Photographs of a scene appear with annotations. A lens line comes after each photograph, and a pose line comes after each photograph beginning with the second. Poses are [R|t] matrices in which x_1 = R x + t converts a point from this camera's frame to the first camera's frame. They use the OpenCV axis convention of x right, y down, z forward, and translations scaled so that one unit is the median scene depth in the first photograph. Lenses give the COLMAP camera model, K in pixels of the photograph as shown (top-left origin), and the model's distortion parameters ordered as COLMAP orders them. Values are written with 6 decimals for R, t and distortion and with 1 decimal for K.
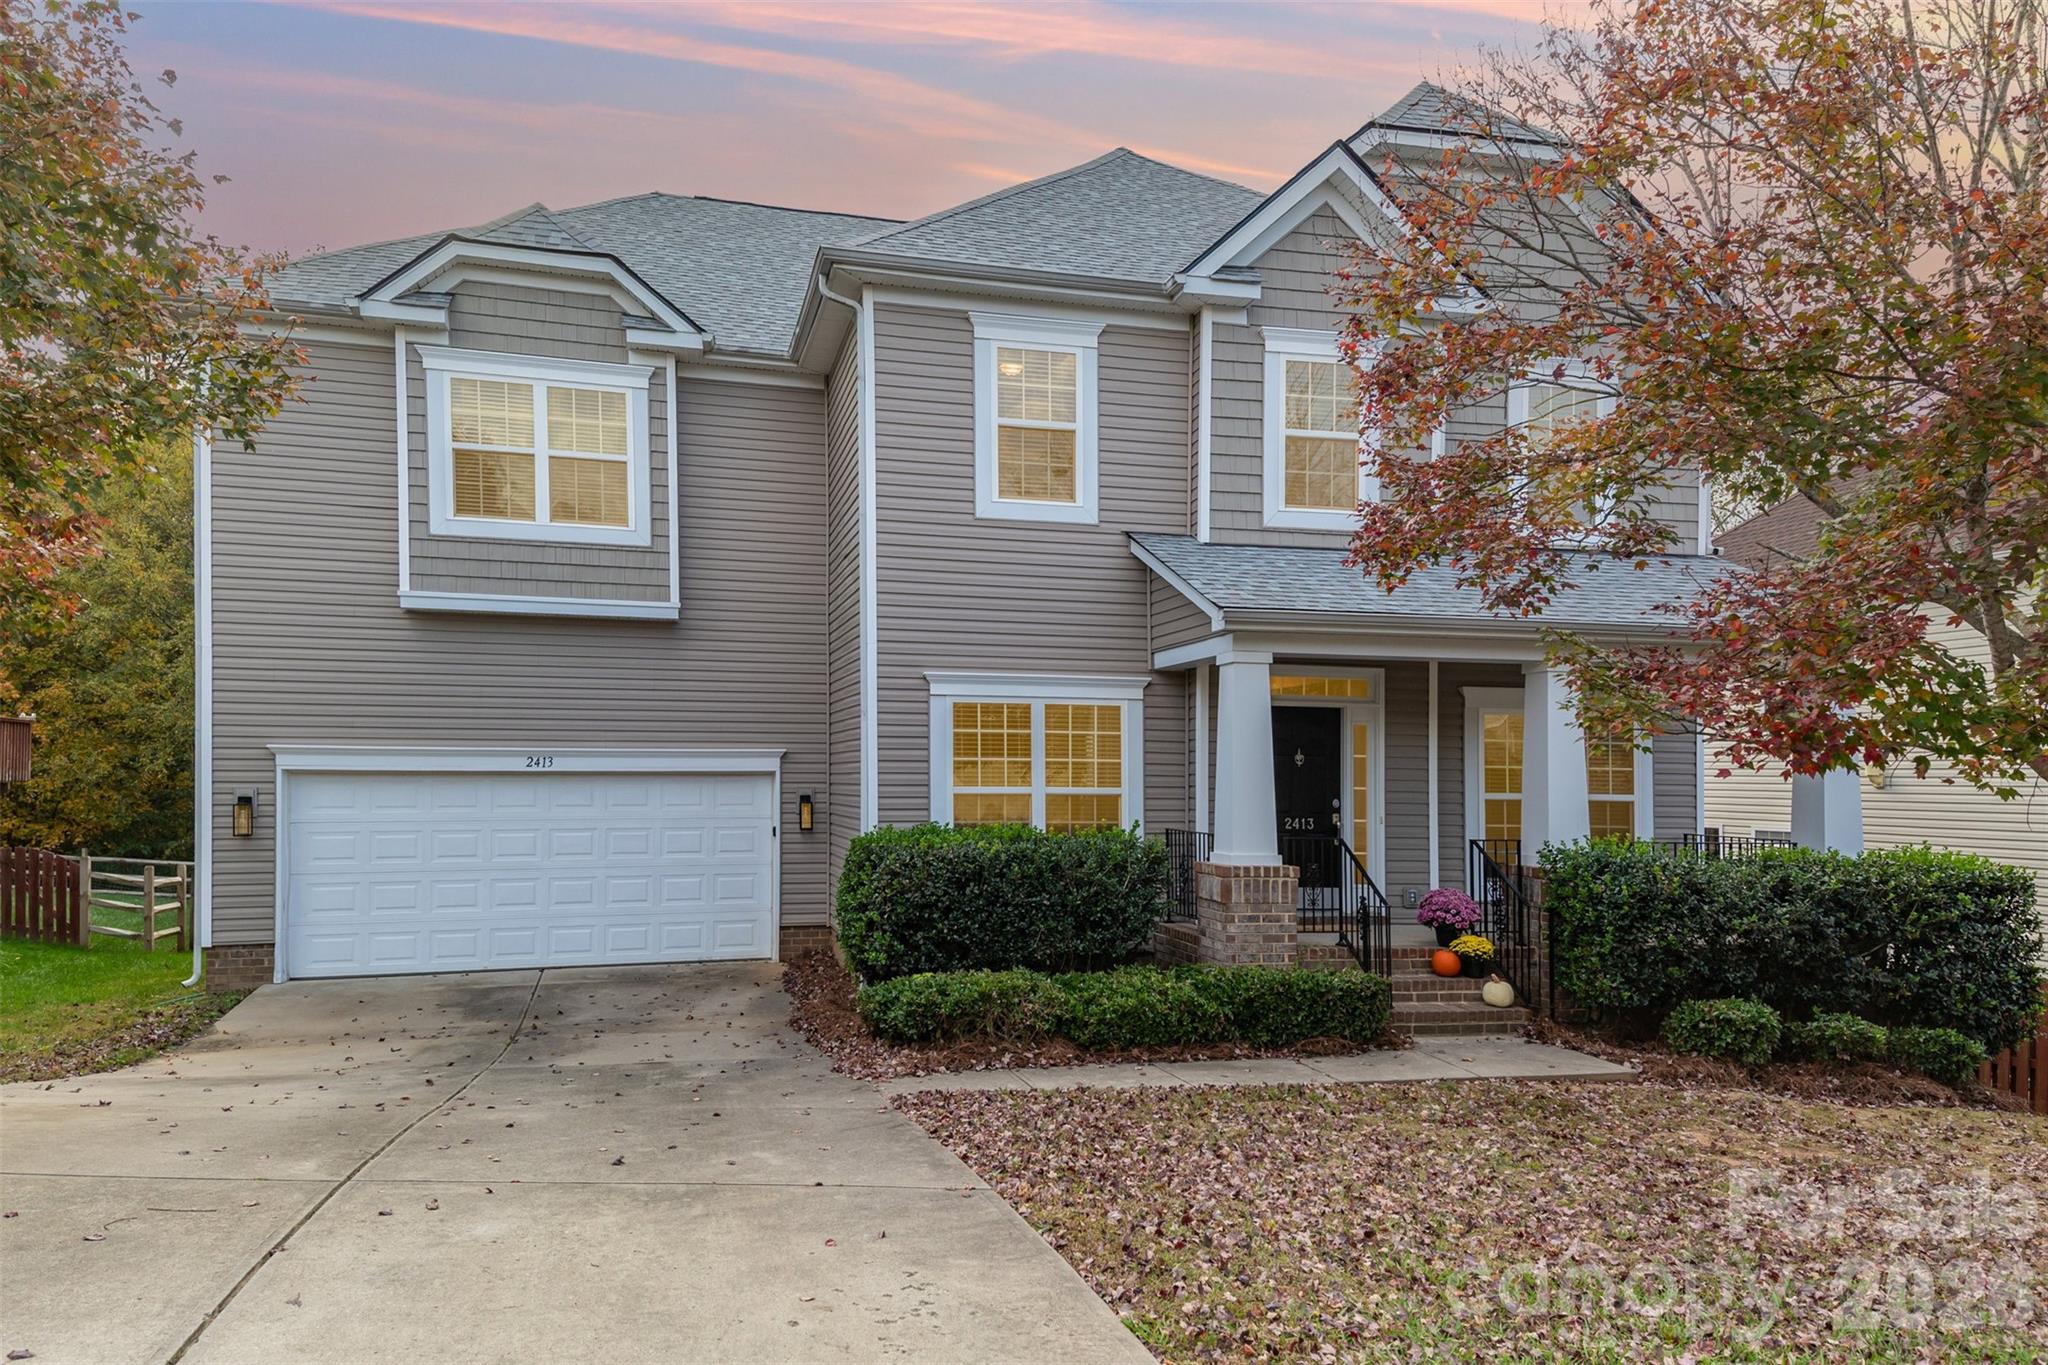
lens RADIAL K [[1396.5, 0, 1018.3], [0, 1396.5, 722.1], [0, 0, 1]] dist [0.129049, -0.187816]
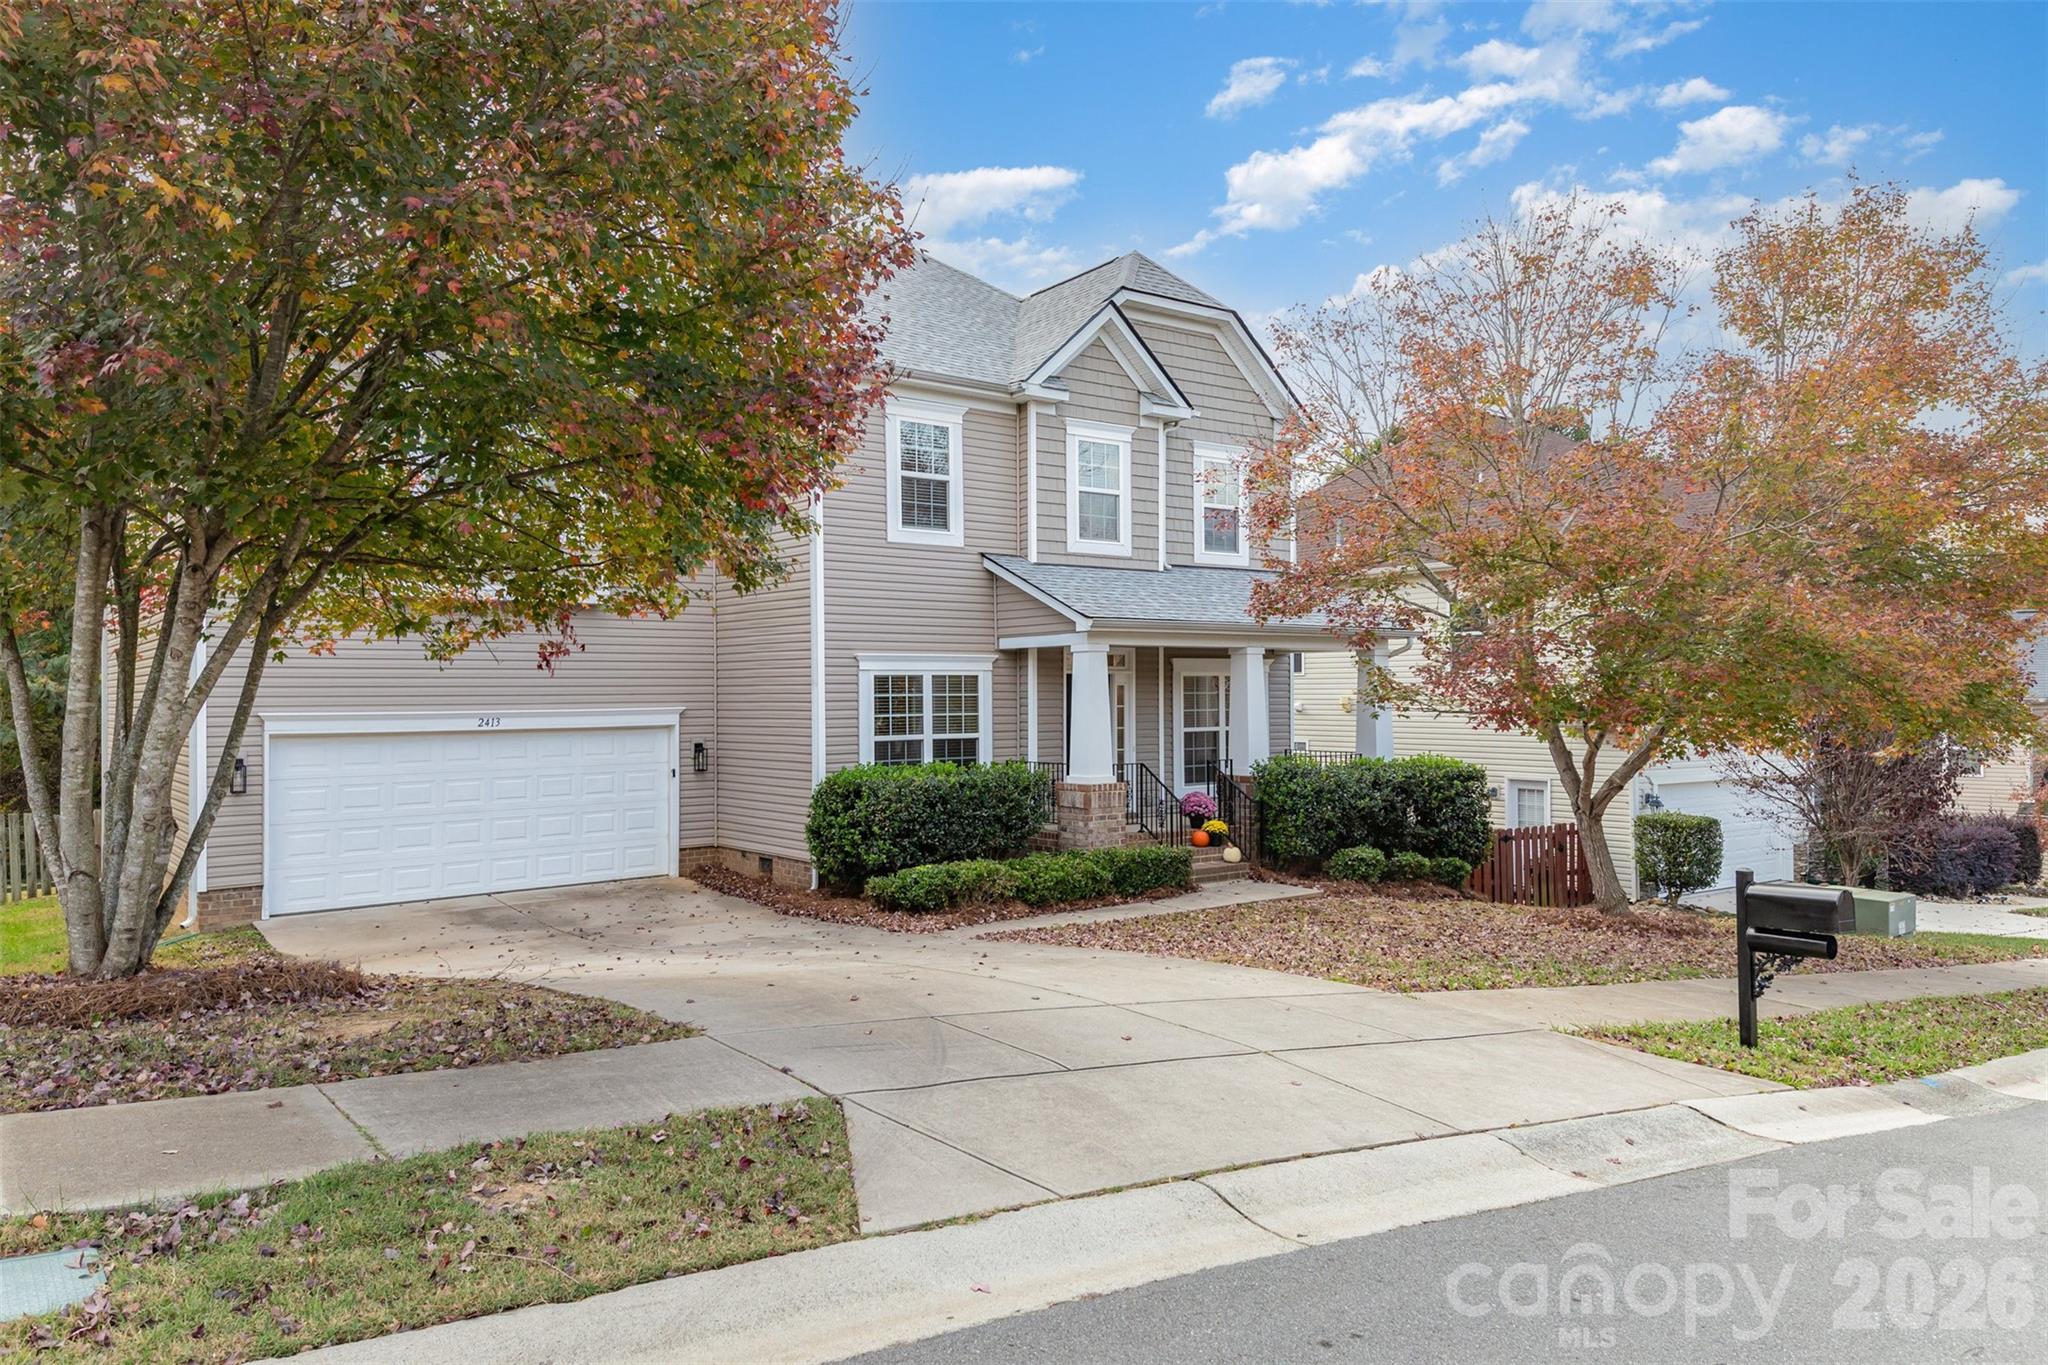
lens RADIAL K [[1416.3, 0, 1024.3], [0, 1416.3, 623.5], [0, 0, 1]] dist [-0.001389, -0.001000]
pose [[0.912398, 0.002973, 0.409293, -0.529154], [0.000944, 0.999956, -0.009368, -0.056694], [-0.409303, 0.008934, 0.912355, -0.372074]]
